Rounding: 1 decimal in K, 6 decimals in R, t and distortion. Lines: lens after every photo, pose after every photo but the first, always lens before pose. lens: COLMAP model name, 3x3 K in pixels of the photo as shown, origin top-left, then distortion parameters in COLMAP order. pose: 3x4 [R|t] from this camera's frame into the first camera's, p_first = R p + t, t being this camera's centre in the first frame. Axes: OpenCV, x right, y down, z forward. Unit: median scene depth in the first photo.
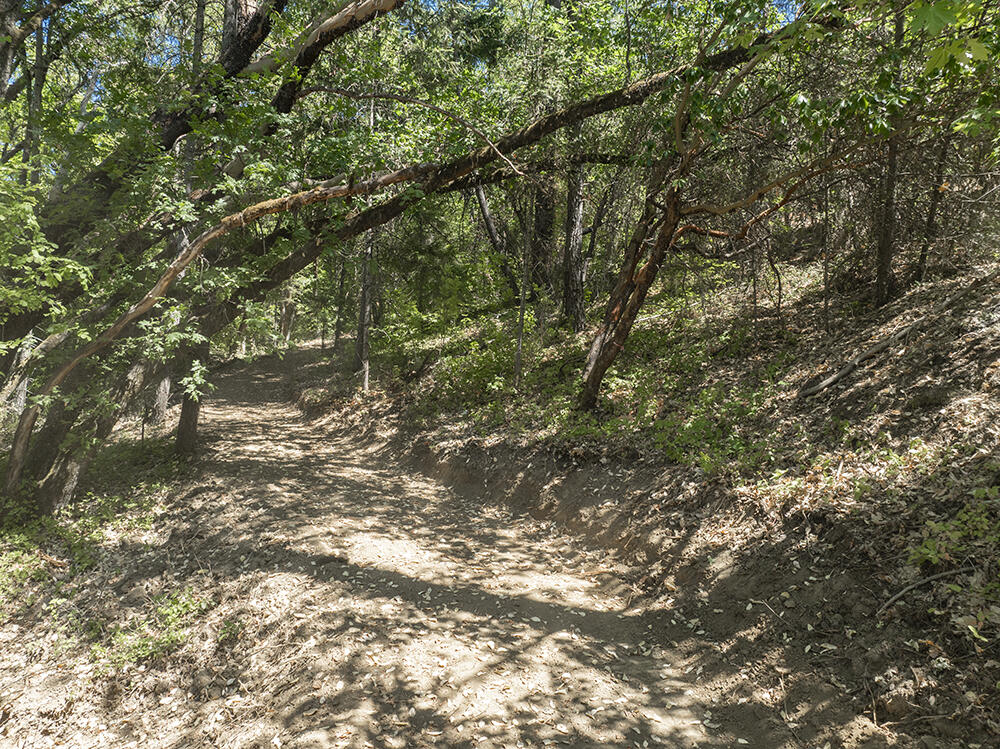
lens RADIAL K [[702.3, 0, 498.0], [0, 702.3, 370.2], [0, 0, 1]] dist [-0.043779, 0.006801]
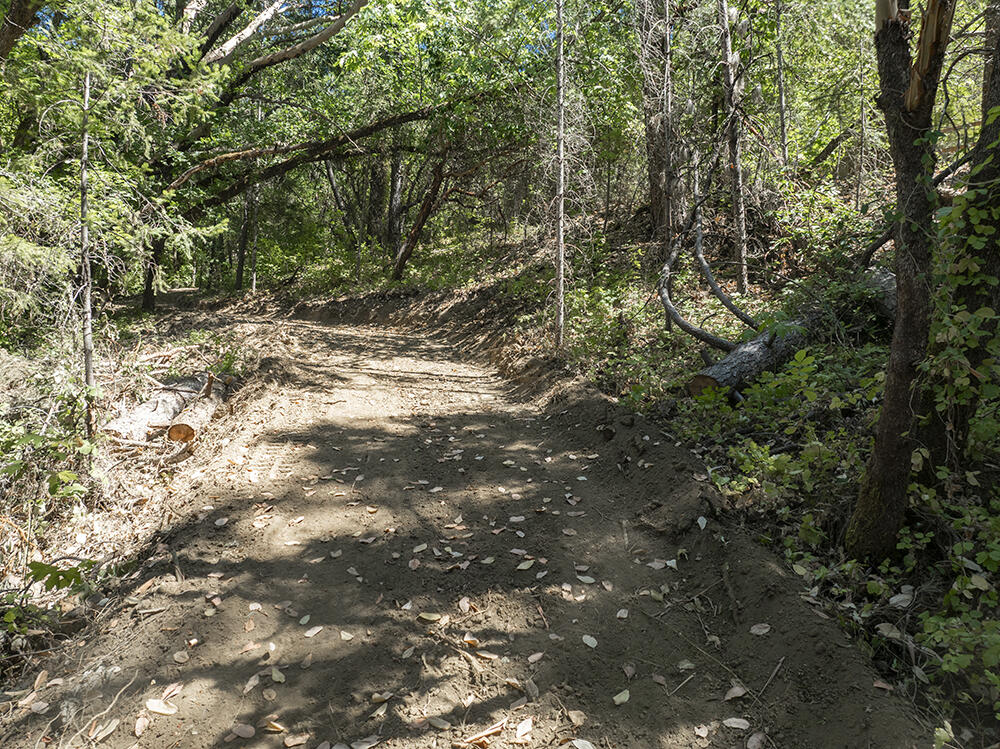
lens RADIAL K [[702.3, 0, 497.8], [0, 702.3, 377.9], [0, 0, 1]] dist [-0.043779, 0.006801]
pose [[0.972234, 0.010697, 0.233767, -0.030619], [-0.013573, 0.999851, 0.010699, 0.208646], [-0.233618, -0.013574, 0.972234, -0.631649]]
